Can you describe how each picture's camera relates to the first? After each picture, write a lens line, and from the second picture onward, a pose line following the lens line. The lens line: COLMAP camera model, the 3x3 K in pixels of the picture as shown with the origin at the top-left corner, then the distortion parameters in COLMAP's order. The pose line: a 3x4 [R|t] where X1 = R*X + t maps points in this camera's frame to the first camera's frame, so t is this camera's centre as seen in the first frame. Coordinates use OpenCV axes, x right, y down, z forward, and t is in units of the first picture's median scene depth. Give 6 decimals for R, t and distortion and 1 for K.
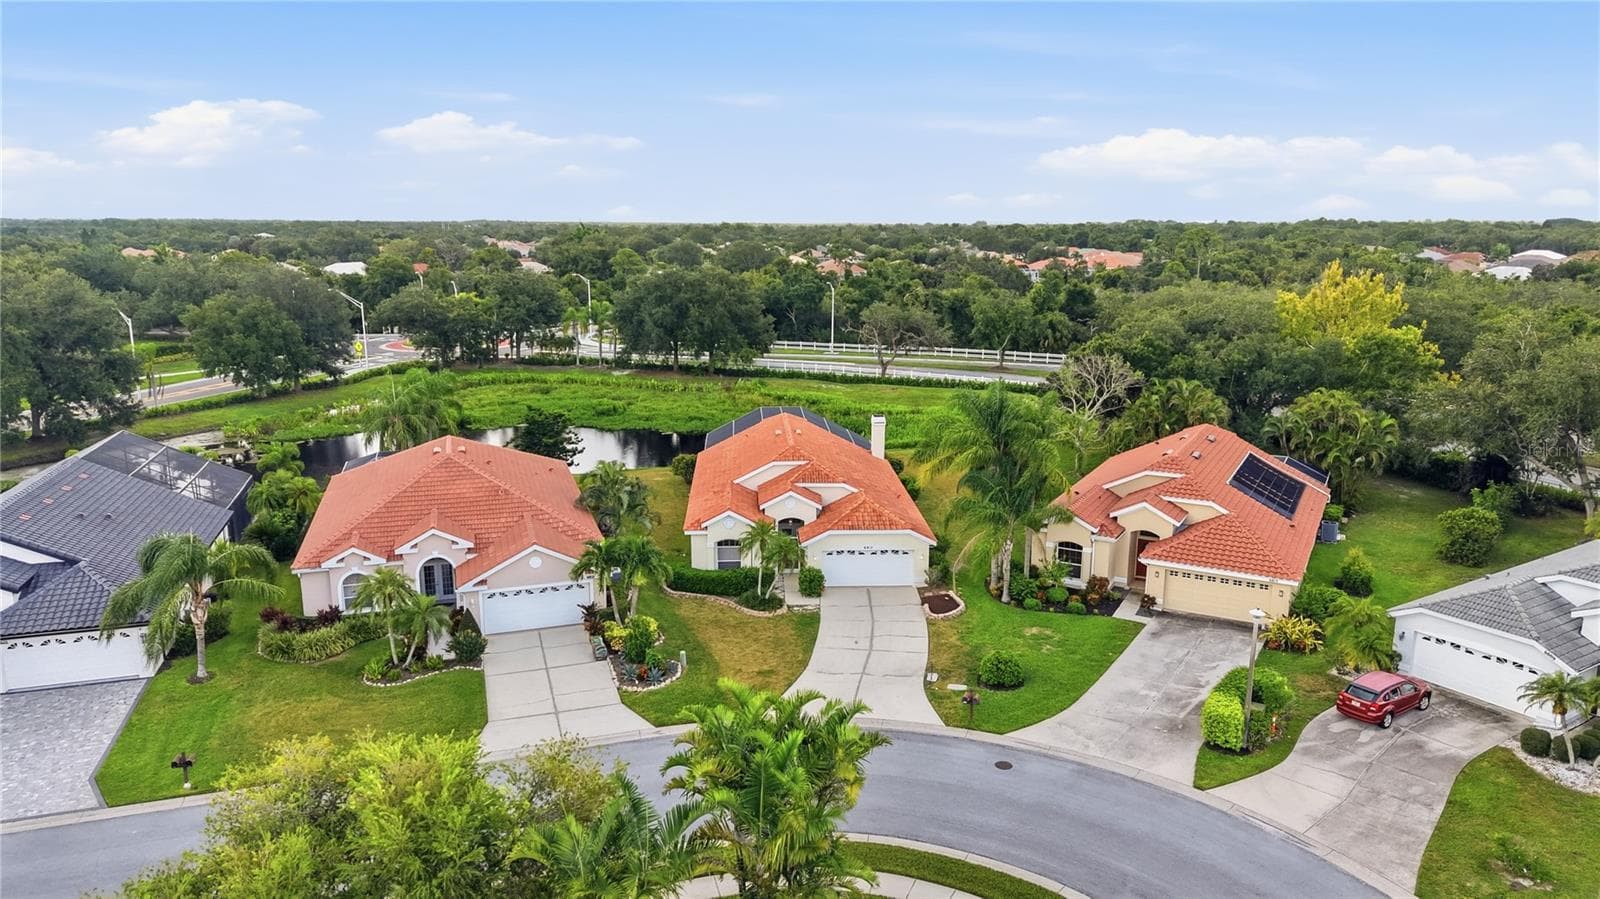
lens RADIAL K [[1071.7, 0, 800.0], [0, 1071.7, 449.5], [0, 0, 1]] dist [0.068907, -0.094707]
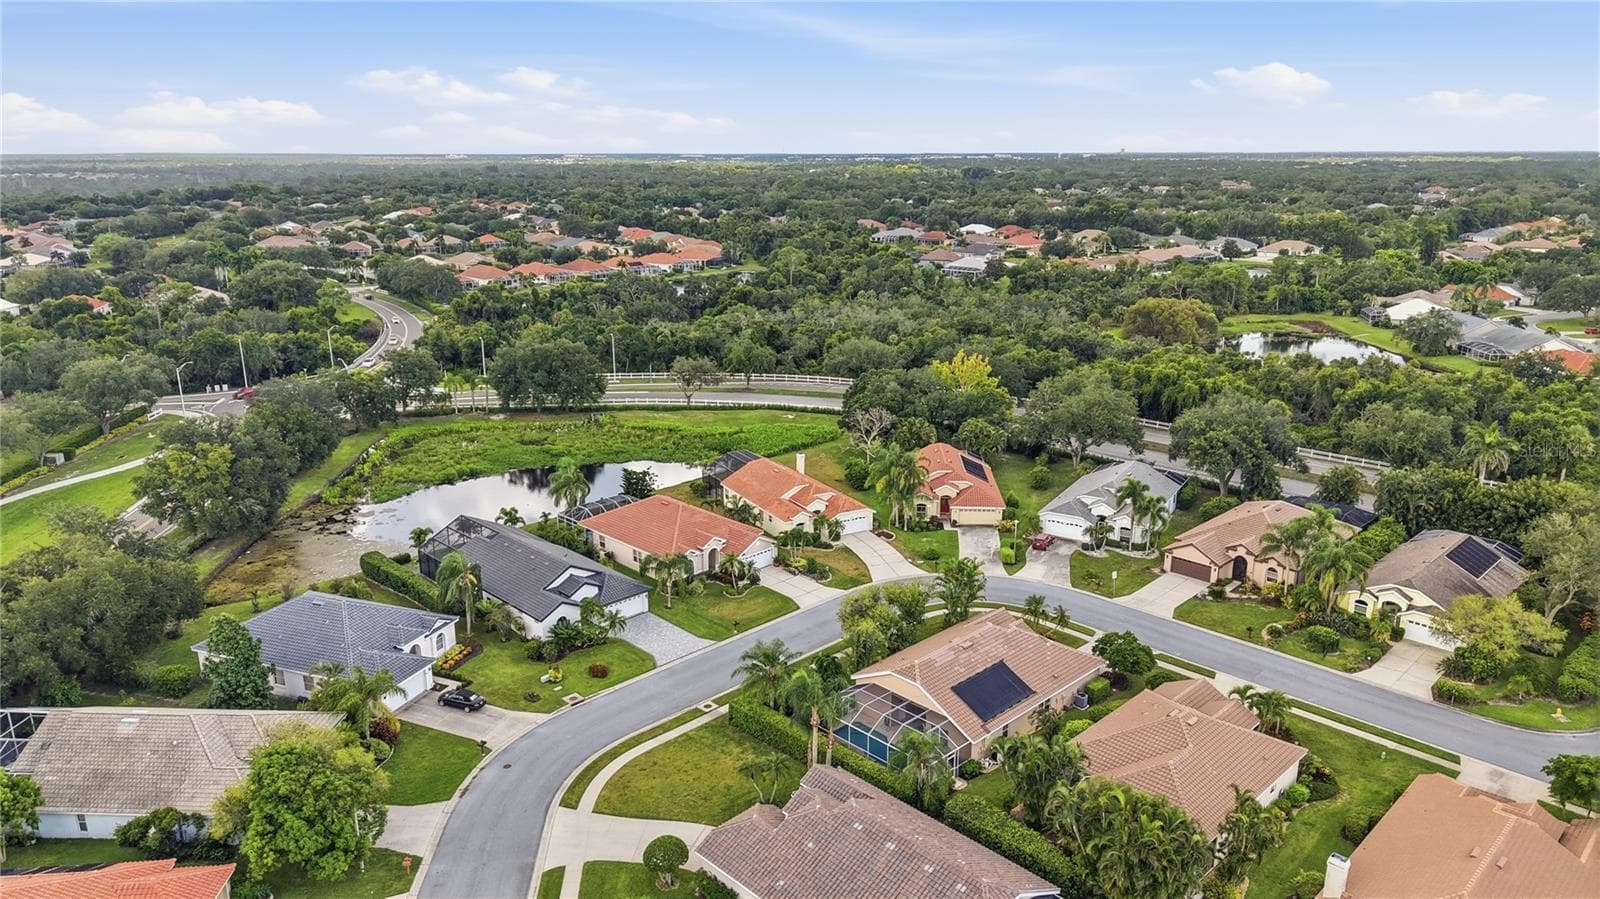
lens RADIAL K [[1071.7, 0, 800.0], [0, 1071.7, 449.5], [0, 0, 1]] dist [0.068907, -0.094707]
pose [[0.895930, -0.122379, 0.427004, -1.046024], [0.094773, 0.991828, 0.085408, -0.278199], [-0.433966, -0.036051, 0.900207, -1.126071]]
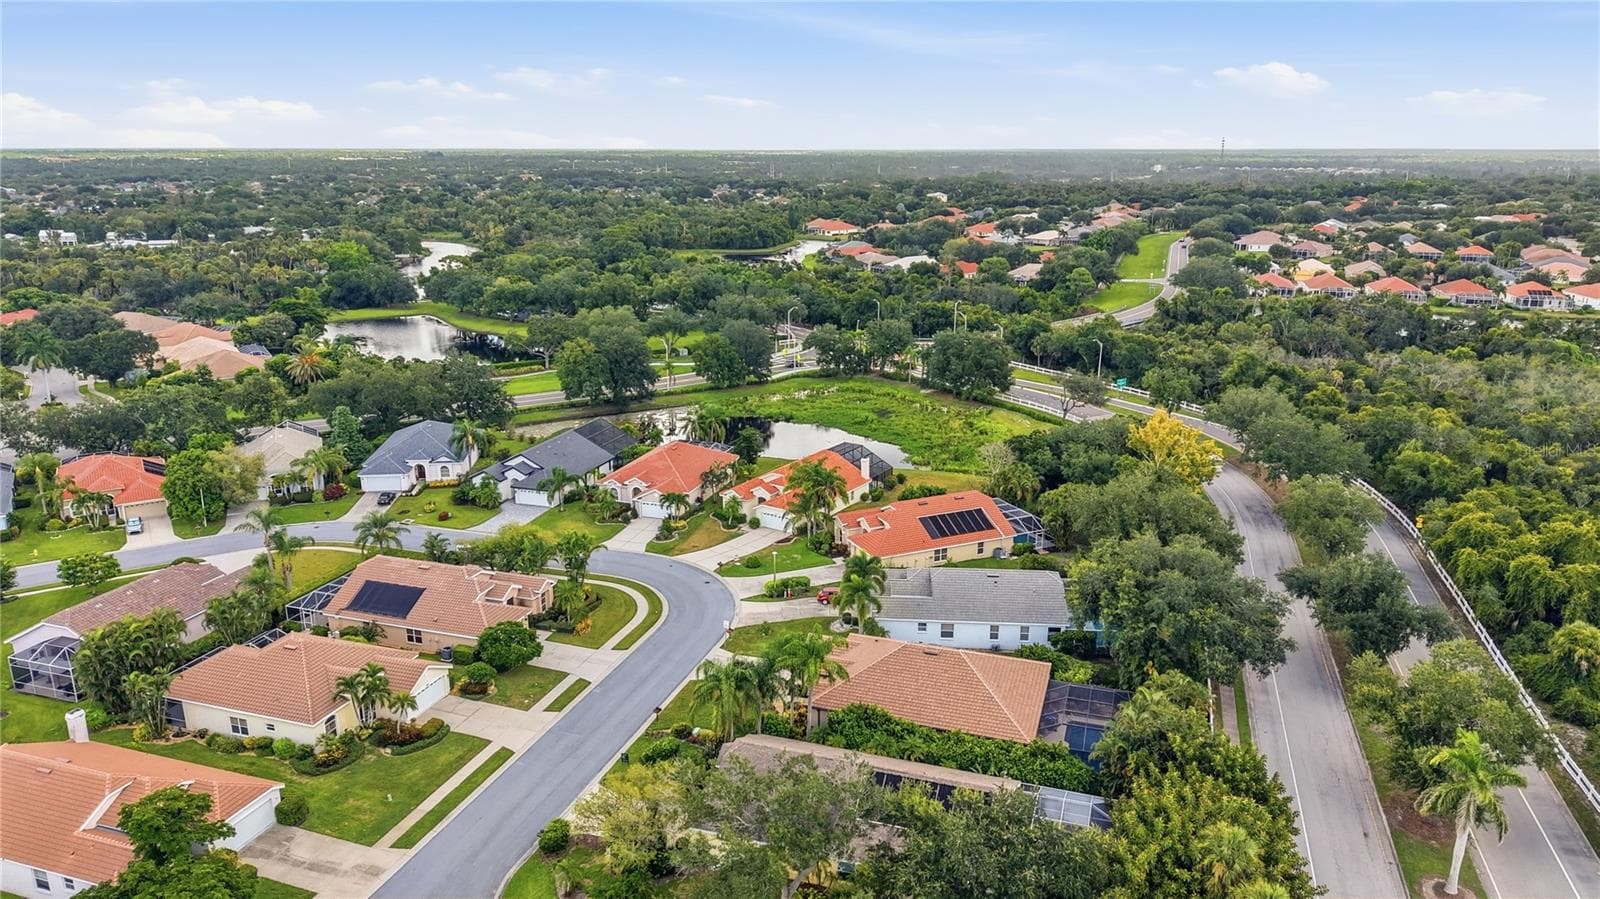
lens RADIAL K [[1071.7, 0, 800.0], [0, 1071.7, 449.5], [0, 0, 1]] dist [0.068907, -0.094707]
pose [[0.810217, 0.159790, -0.563929, 1.438265], [-0.122679, 0.987043, 0.103422, -0.312897], [0.573148, -0.014612, 0.819321, -0.983982]]
